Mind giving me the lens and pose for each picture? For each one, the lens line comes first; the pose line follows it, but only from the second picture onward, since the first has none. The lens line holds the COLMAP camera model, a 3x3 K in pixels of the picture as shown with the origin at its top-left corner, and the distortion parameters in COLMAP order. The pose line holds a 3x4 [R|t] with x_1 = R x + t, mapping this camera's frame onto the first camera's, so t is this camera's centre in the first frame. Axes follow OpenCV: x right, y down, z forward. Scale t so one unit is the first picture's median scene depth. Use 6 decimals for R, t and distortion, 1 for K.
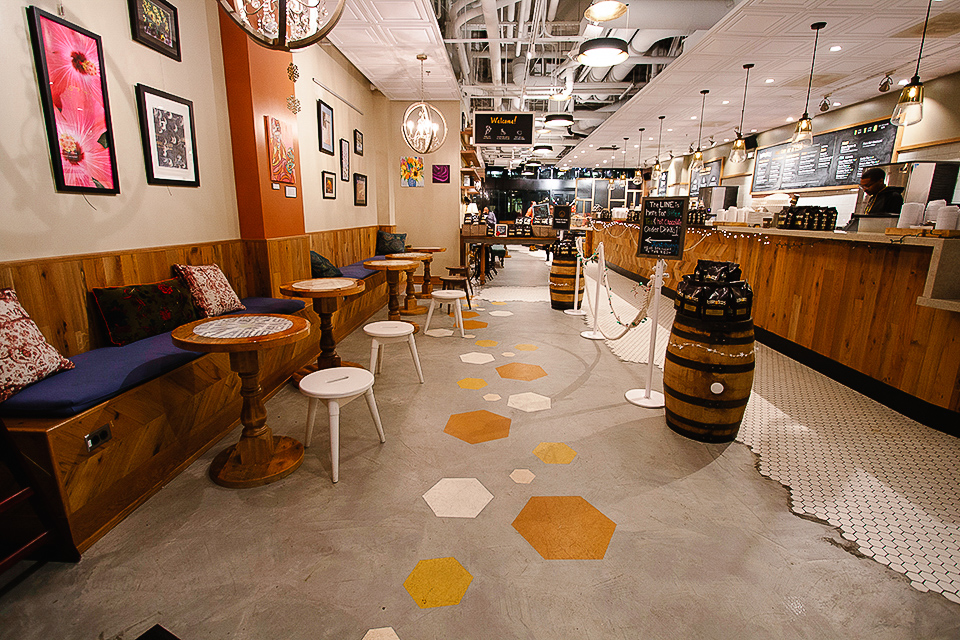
lens RADIAL K [[443.6, 0, 482.5], [0, 443.6, 314.7], [0, 0, 1]] dist [-0.016851, 0.003134]
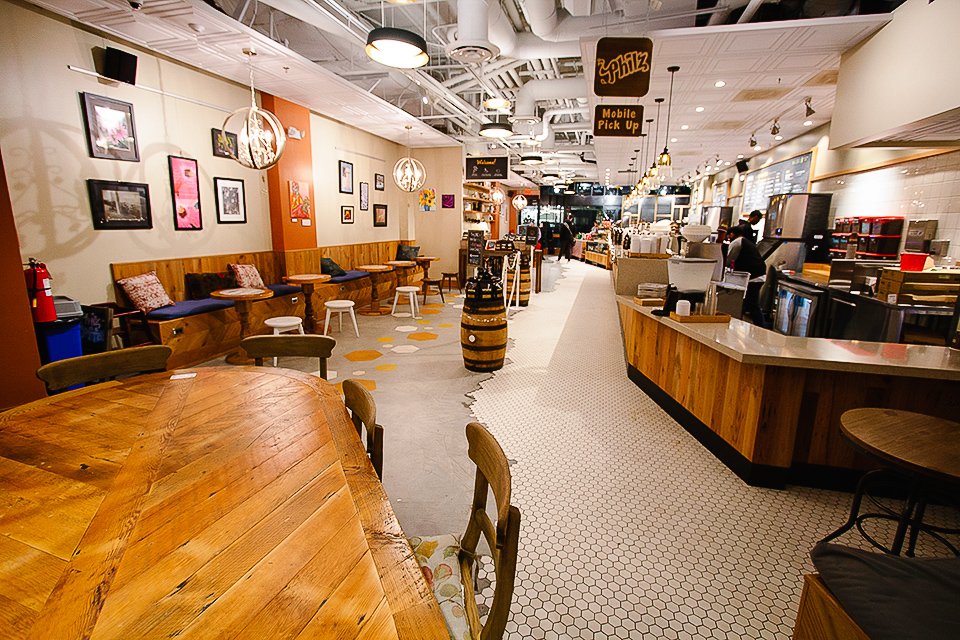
lens RADIAL K [[443.6, 0, 481.2], [0, 443.6, 315.8], [0, 0, 1]] dist [-0.016851, 0.003134]
pose [[0.972616, 0.049570, -0.227068, 0.371222], [-0.053823, 0.998471, -0.012573, 0.036090], [0.226098, 0.024450, 0.973798, -0.286211]]
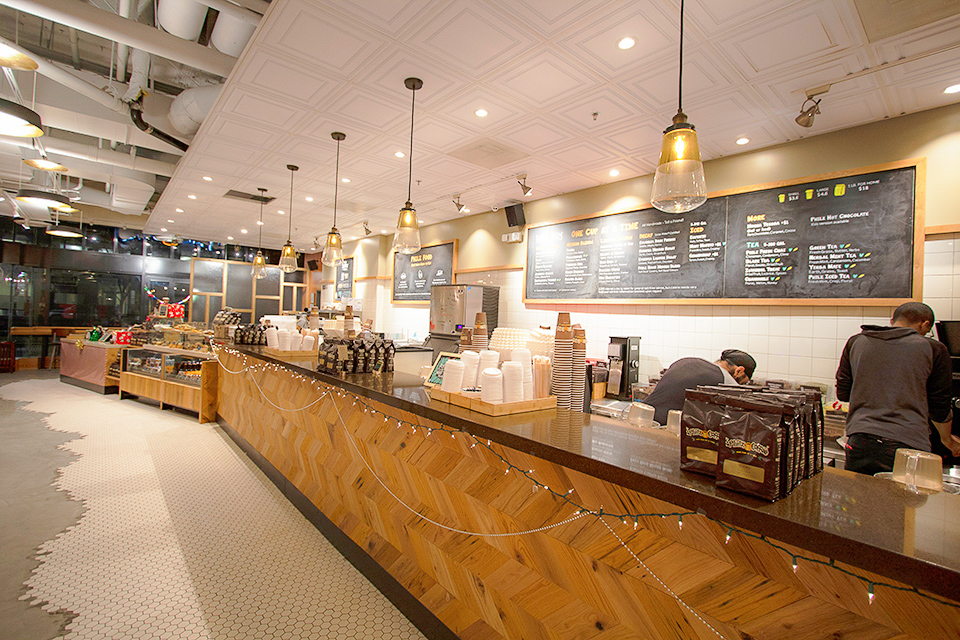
lens RADIAL K [[443.6, 0, 487.2], [0, 443.6, 315.5], [0, 0, 1]] dist [-0.016851, 0.003134]
pose [[0.724296, 0.023658, 0.689084, 0.264874], [0.121472, 0.979401, -0.161304, -0.252875], [-0.678705, 0.200537, 0.706502, 0.941908]]
